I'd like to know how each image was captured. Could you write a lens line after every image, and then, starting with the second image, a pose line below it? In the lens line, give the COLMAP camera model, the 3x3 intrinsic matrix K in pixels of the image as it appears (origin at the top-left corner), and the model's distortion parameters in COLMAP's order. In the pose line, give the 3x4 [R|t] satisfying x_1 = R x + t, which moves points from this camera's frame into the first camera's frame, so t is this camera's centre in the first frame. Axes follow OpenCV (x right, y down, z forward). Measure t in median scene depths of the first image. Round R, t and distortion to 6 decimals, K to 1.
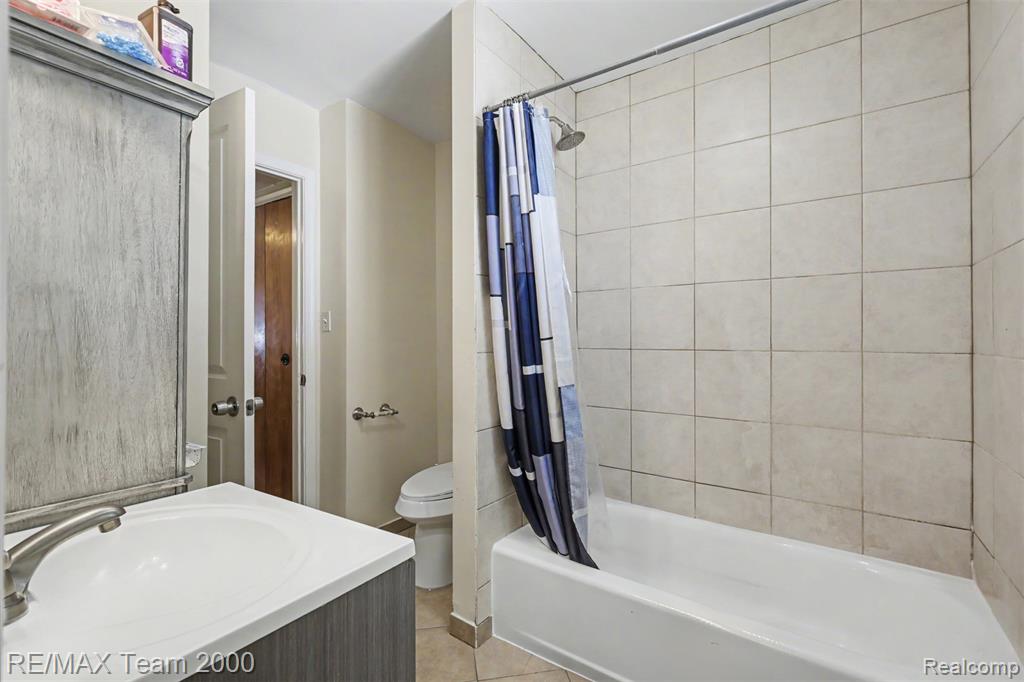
lens RADIAL K [[447.7, 0, 514.1], [0, 447.7, 337.2], [0, 0, 1]] dist [0.002223, -0.000046]
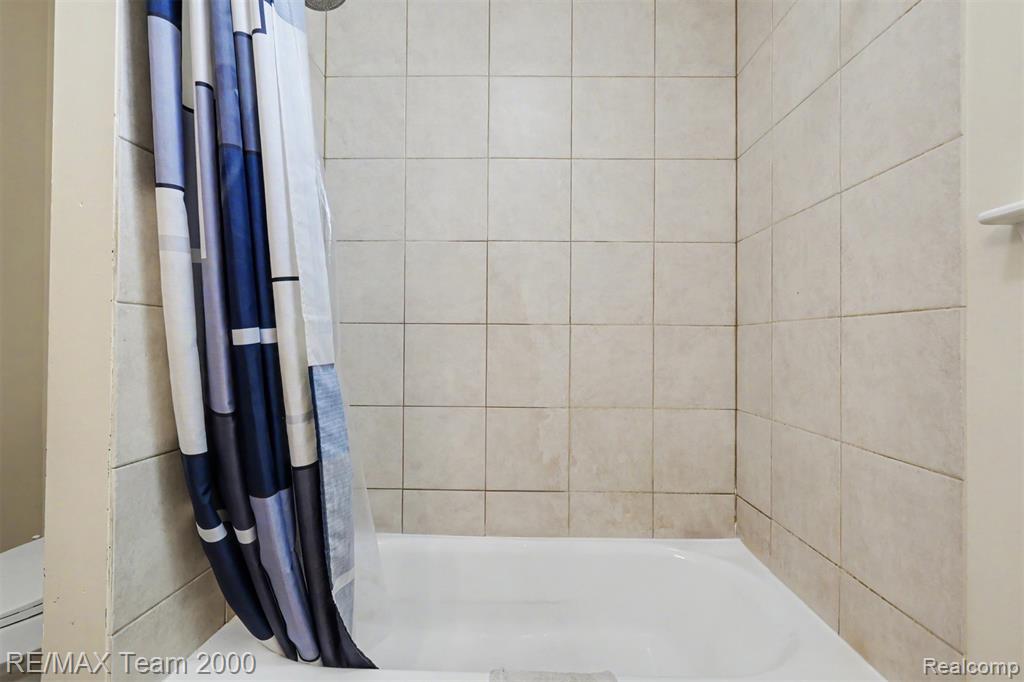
lens RADIAL K [[447.7, 0, 515.5], [0, 447.7, 340.6], [0, 0, 1]] dist [0.002223, -0.000046]
pose [[0.826832, 0.013828, 0.562278, -0.001223], [-0.011624, 0.999904, -0.007497, 0.076642], [-0.562328, -0.000338, 0.826914, 0.377879]]
